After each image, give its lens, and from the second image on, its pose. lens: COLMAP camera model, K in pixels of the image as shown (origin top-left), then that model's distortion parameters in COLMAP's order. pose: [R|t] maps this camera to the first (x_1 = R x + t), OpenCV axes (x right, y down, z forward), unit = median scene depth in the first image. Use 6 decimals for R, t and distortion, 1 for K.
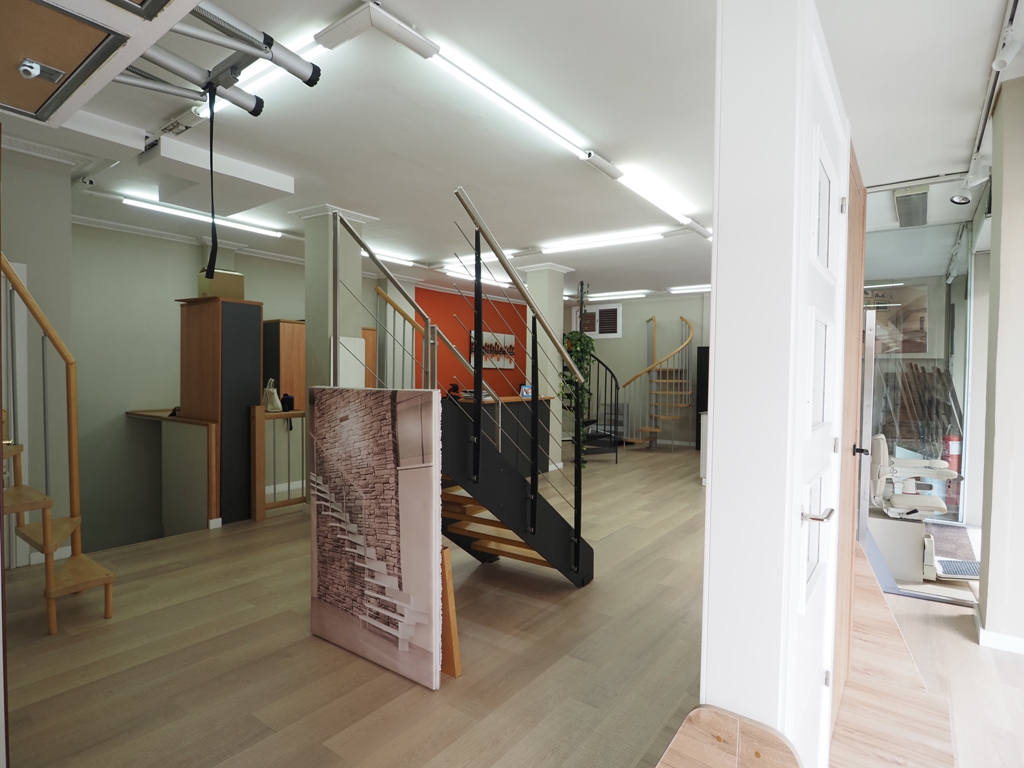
lens RADIAL K [[545.0, 0, 504.8], [0, 545.0, 385.6], [0, 0, 1]] dist [-0.003970, -0.006912]
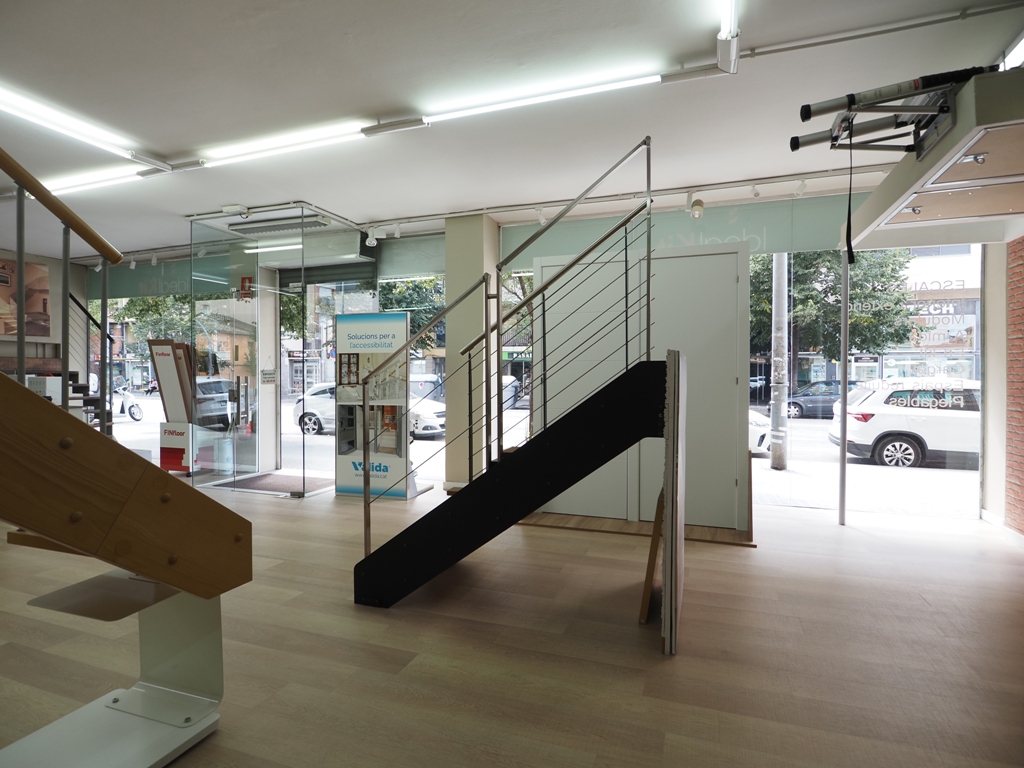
lens RADIAL K [[545.0, 0, 513.7], [0, 545.0, 387.1], [0, 0, 1]] dist [-0.003970, -0.006912]
pose [[-0.284623, -0.029157, 0.958196, -1.220560], [0.022925, 0.999044, 0.037210, 0.030885], [-0.958365, 0.032558, -0.283682, 1.694190]]
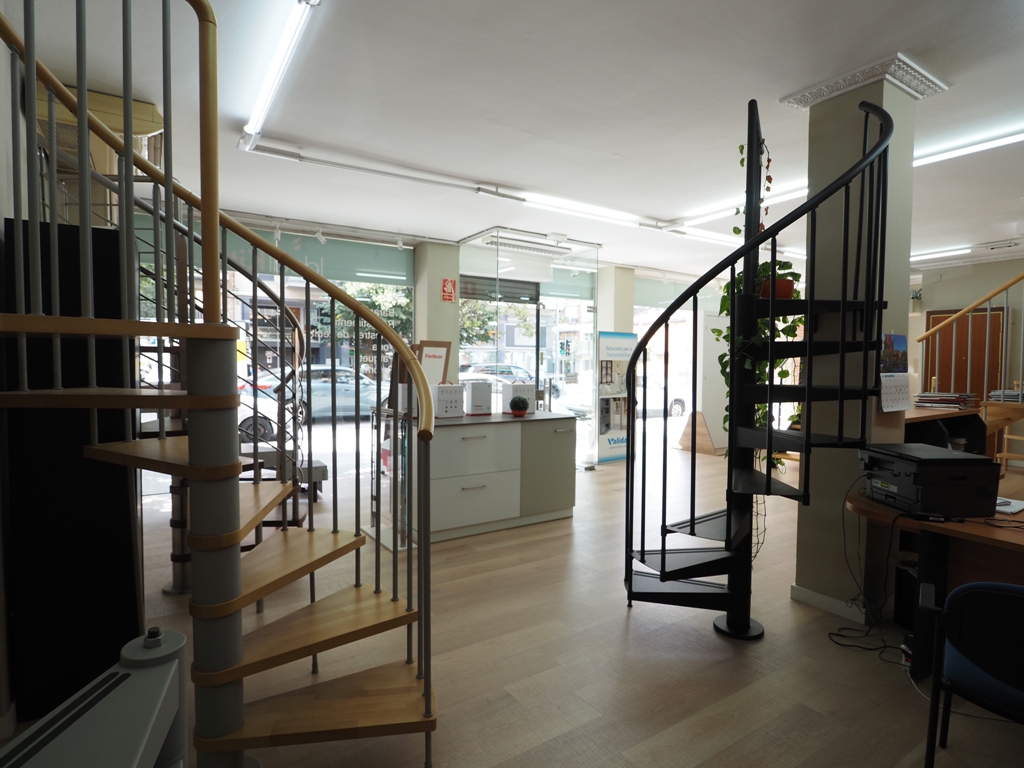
lens RADIAL K [[545.0, 0, 515.8], [0, 545.0, 384.5], [0, 0, 1]] dist [-0.003970, -0.006912]
pose [[-0.935791, -0.028595, 0.351395, 0.588213], [-0.006549, 0.997943, 0.063768, -0.101915], [-0.352496, 0.057372, -0.934053, 4.892938]]
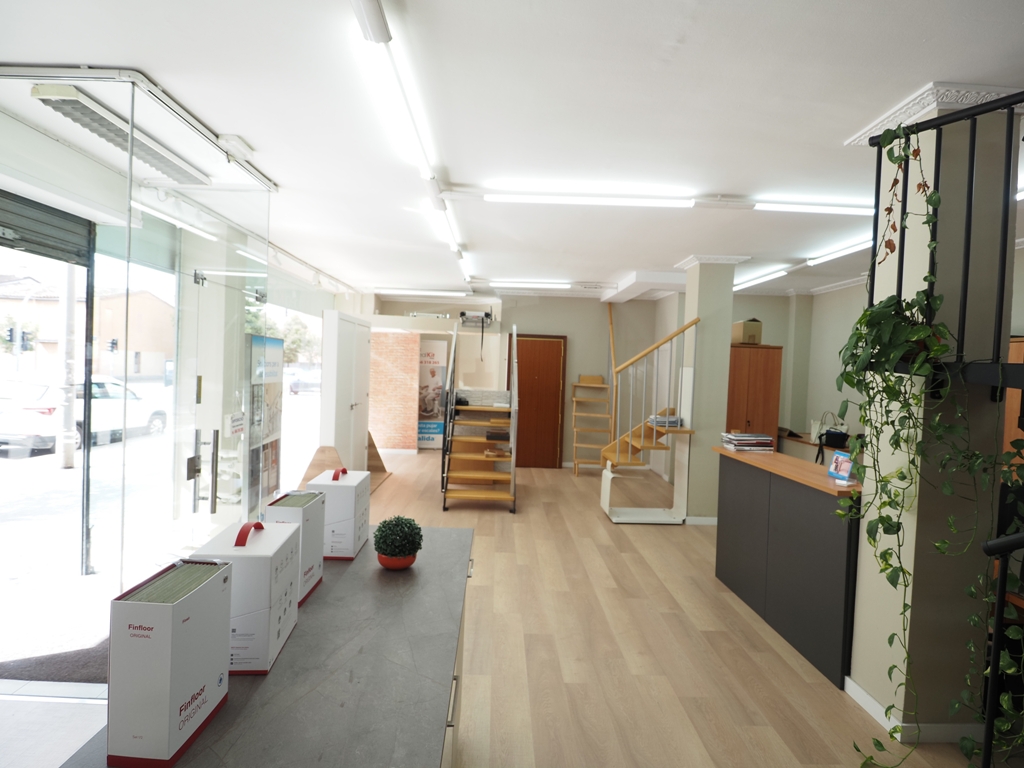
lens RADIAL K [[545.0, 0, 509.4], [0, 545.0, 382.0], [0, 0, 1]] dist [-0.003970, -0.006912]
pose [[-0.793821, -0.020767, -0.607797, 1.646472], [-0.054427, 0.997832, 0.036992, -0.165919], [0.605711, 0.062445, -0.793230, 3.761220]]
